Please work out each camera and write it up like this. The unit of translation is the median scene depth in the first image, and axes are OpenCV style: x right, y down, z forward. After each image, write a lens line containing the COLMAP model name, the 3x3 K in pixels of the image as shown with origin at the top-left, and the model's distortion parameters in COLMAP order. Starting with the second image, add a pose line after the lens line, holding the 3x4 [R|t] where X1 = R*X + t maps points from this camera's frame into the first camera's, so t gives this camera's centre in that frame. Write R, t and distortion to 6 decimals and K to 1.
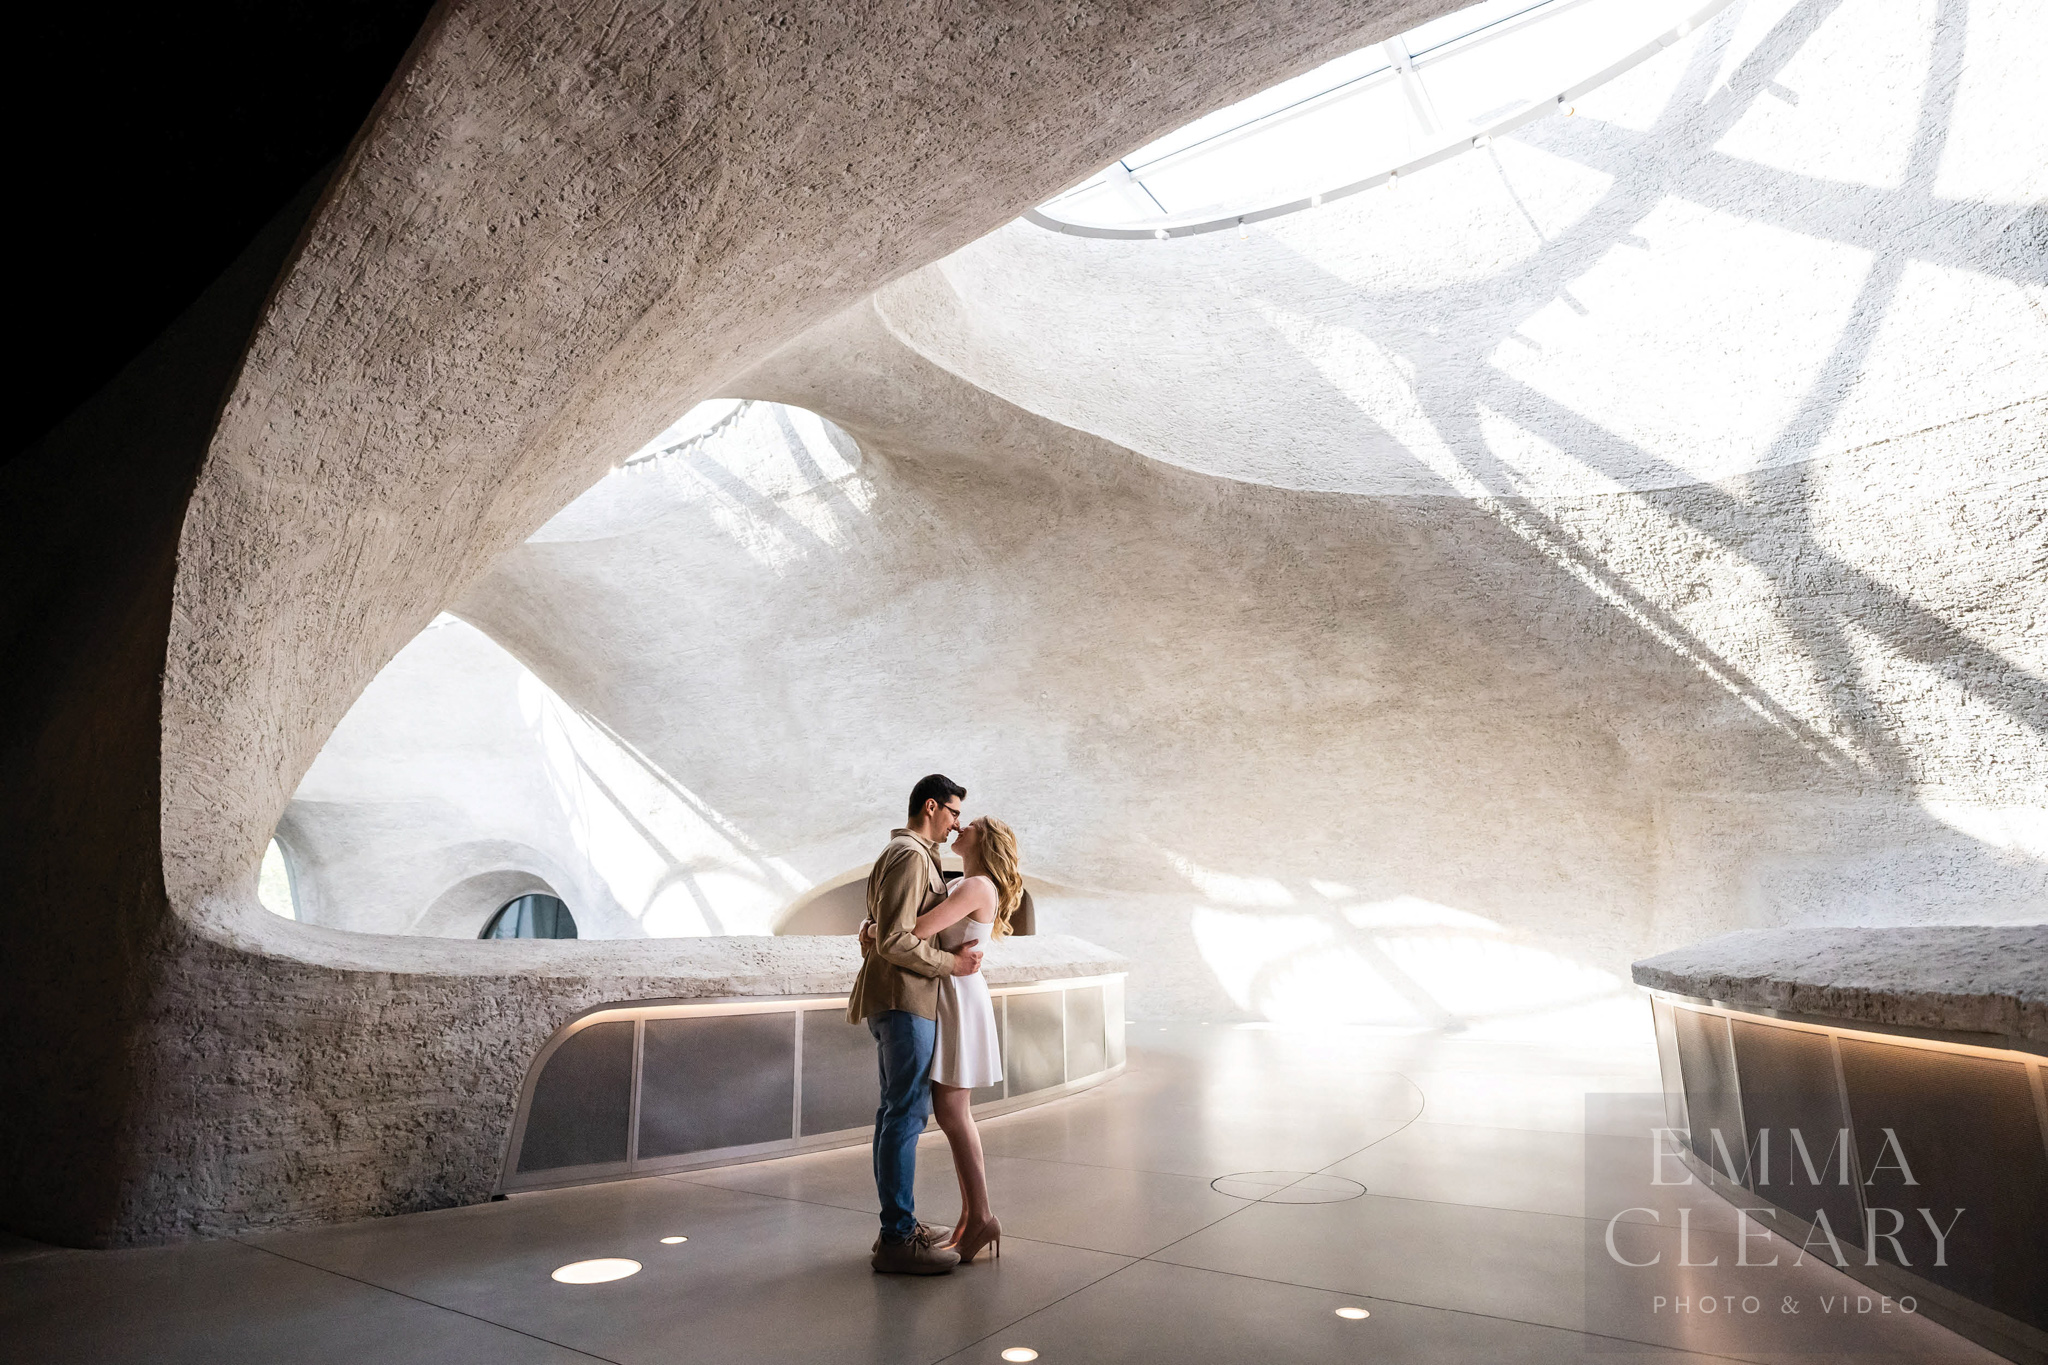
lens RADIAL K [[1114.5, 0, 1025.2], [0, 1114.5, 685.2], [0, 0, 1]] dist [-0.002052, 0.005584]
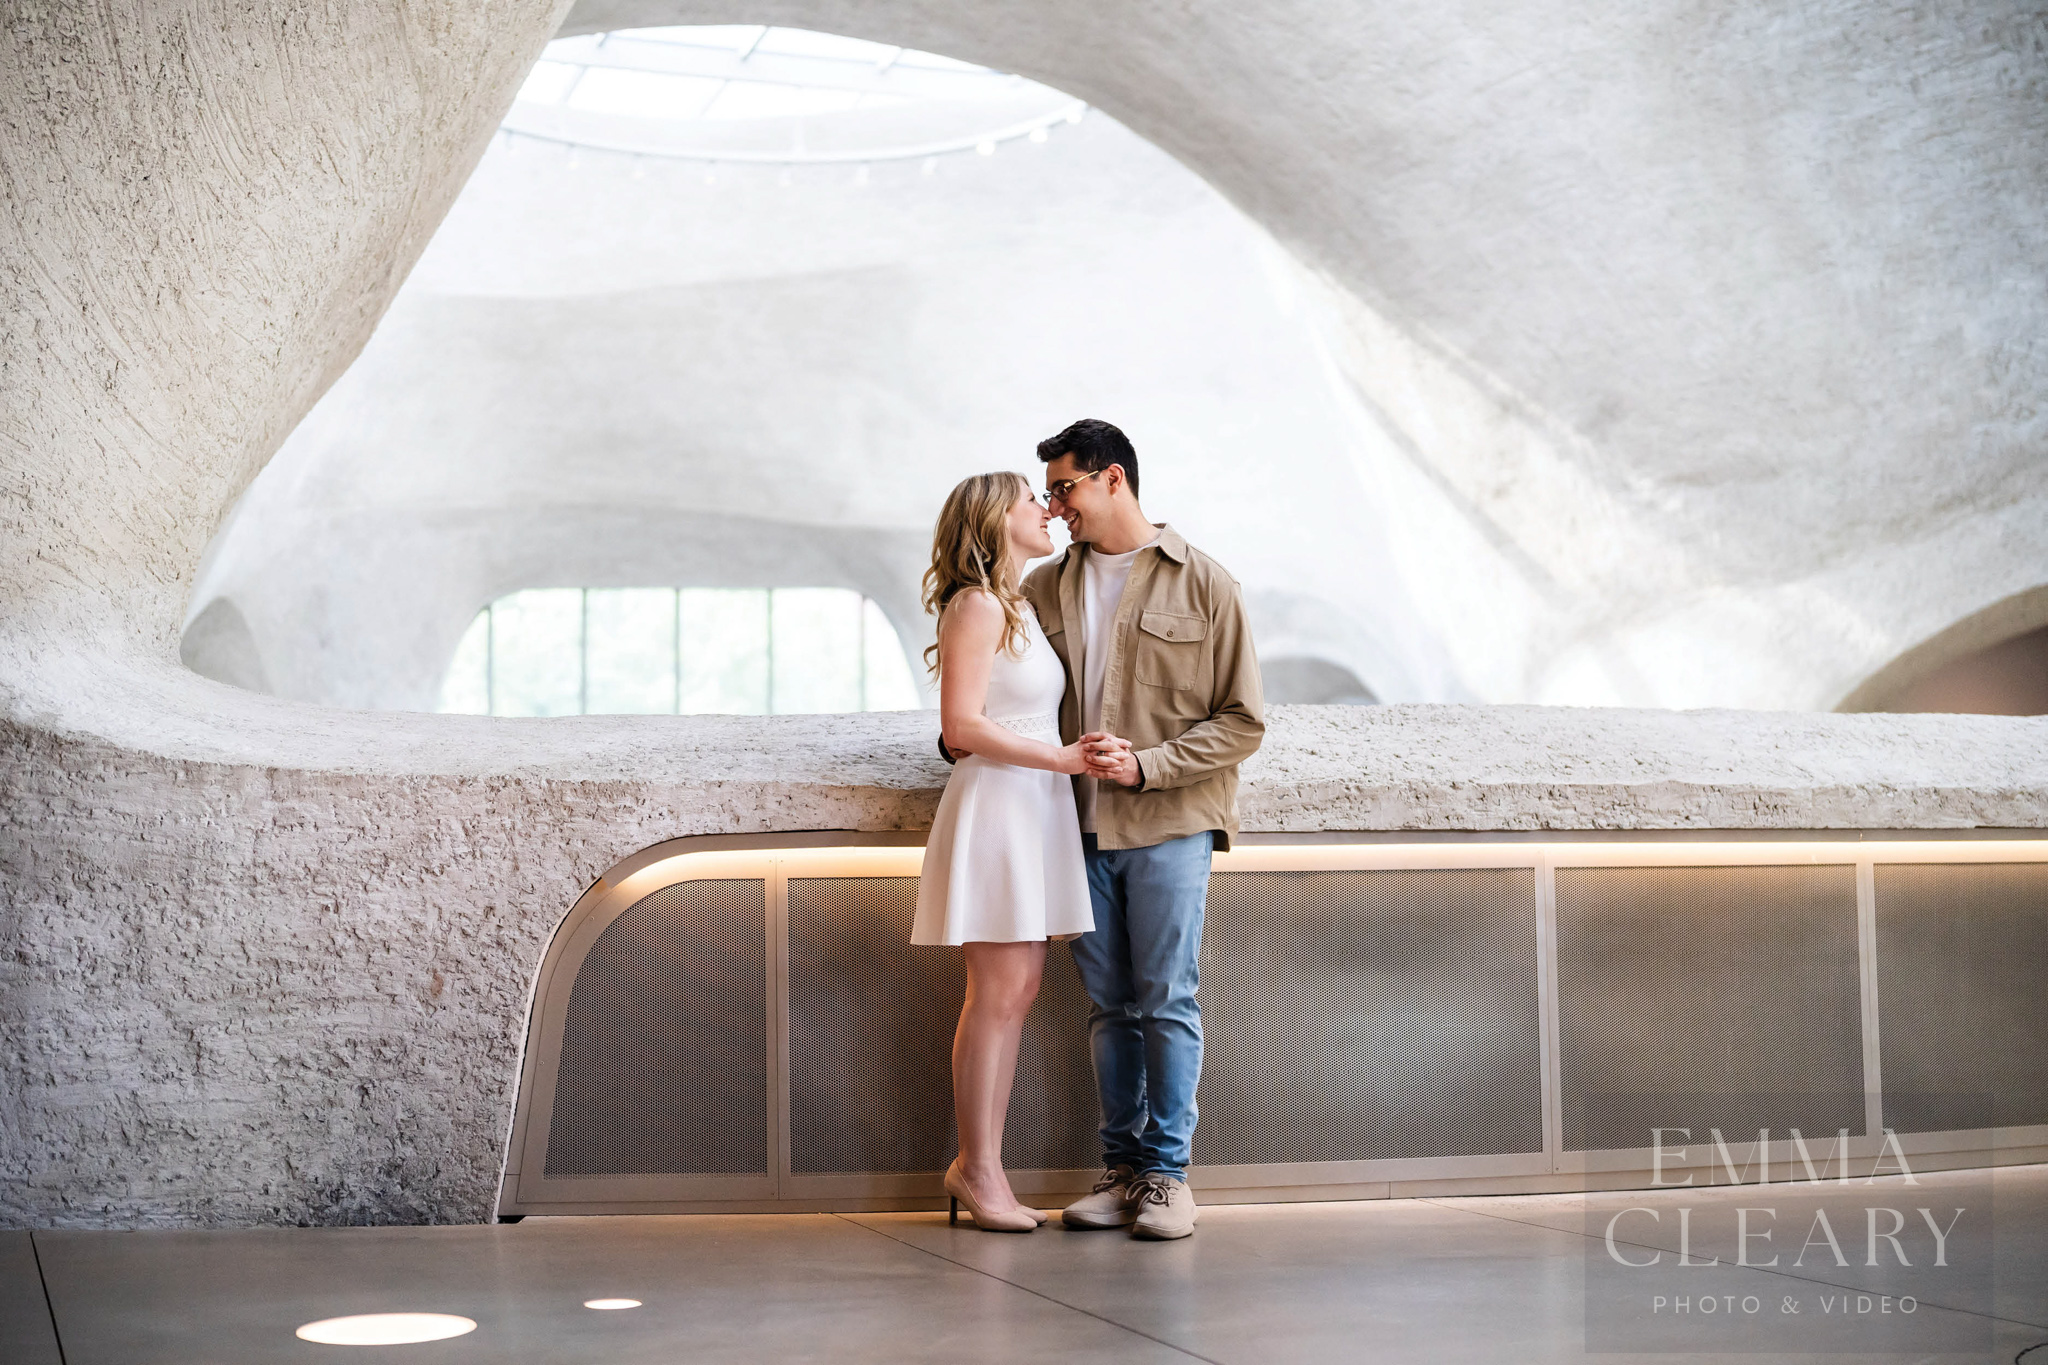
lens RADIAL K [[2835.6, 0, 1021.9], [0, 2835.6, 683.9], [0, 0, 1]] dist [0.013597, 0.000000]
pose [[0.821327, -0.032807, -0.569513, 0.433801], [0.128471, 0.983336, 0.128629, 0.102533], [0.555803, -0.178812, 0.811855, 0.165713]]
